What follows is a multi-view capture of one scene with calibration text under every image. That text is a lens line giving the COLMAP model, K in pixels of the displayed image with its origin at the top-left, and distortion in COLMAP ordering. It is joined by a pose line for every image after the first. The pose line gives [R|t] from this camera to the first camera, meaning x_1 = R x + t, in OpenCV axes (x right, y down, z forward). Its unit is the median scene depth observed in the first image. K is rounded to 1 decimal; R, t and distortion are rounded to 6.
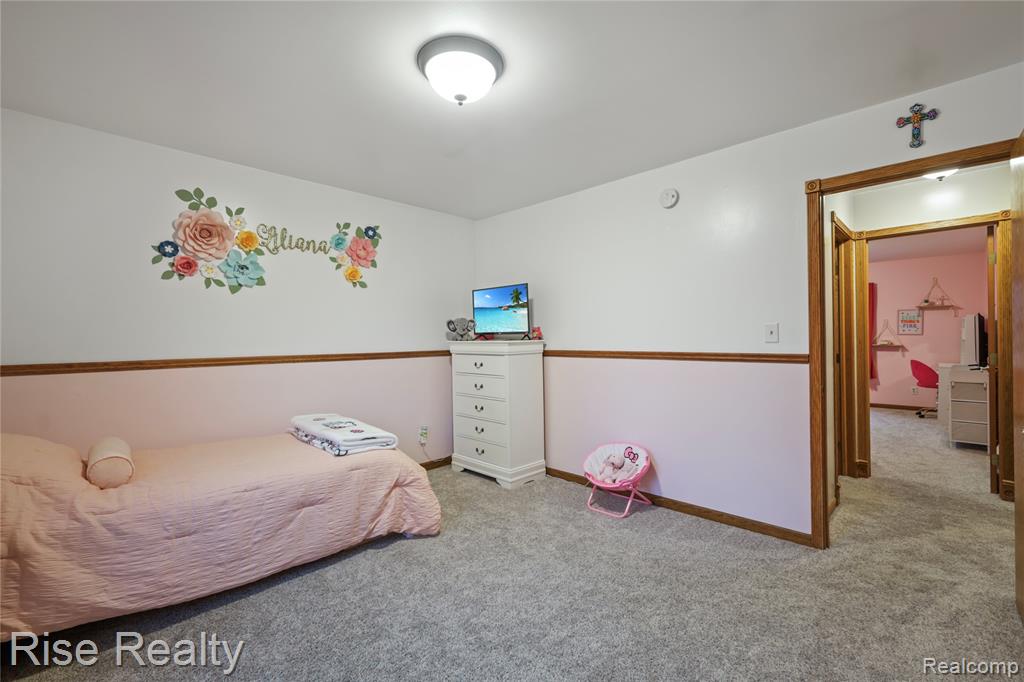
lens RADIAL K [[445.3, 0, 510.9], [0, 445.3, 340.1], [0, 0, 1]] dist [0.003595, -0.001472]
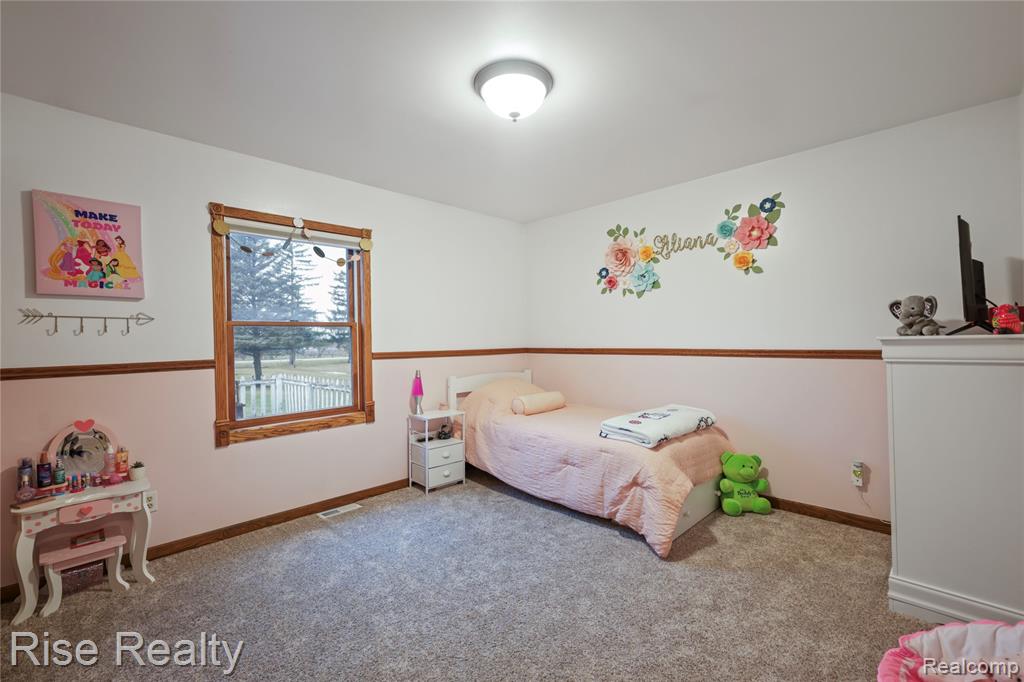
lens RADIAL K [[445.3, 0, 512.0], [0, 445.3, 335.0], [0, 0, 1]] dist [0.003595, -0.001472]
pose [[-0.002611, 0.003234, -0.999991, 0.699536], [0.010847, 0.999936, 0.003206, -0.008845], [0.999938, -0.010838, -0.002646, 0.700141]]
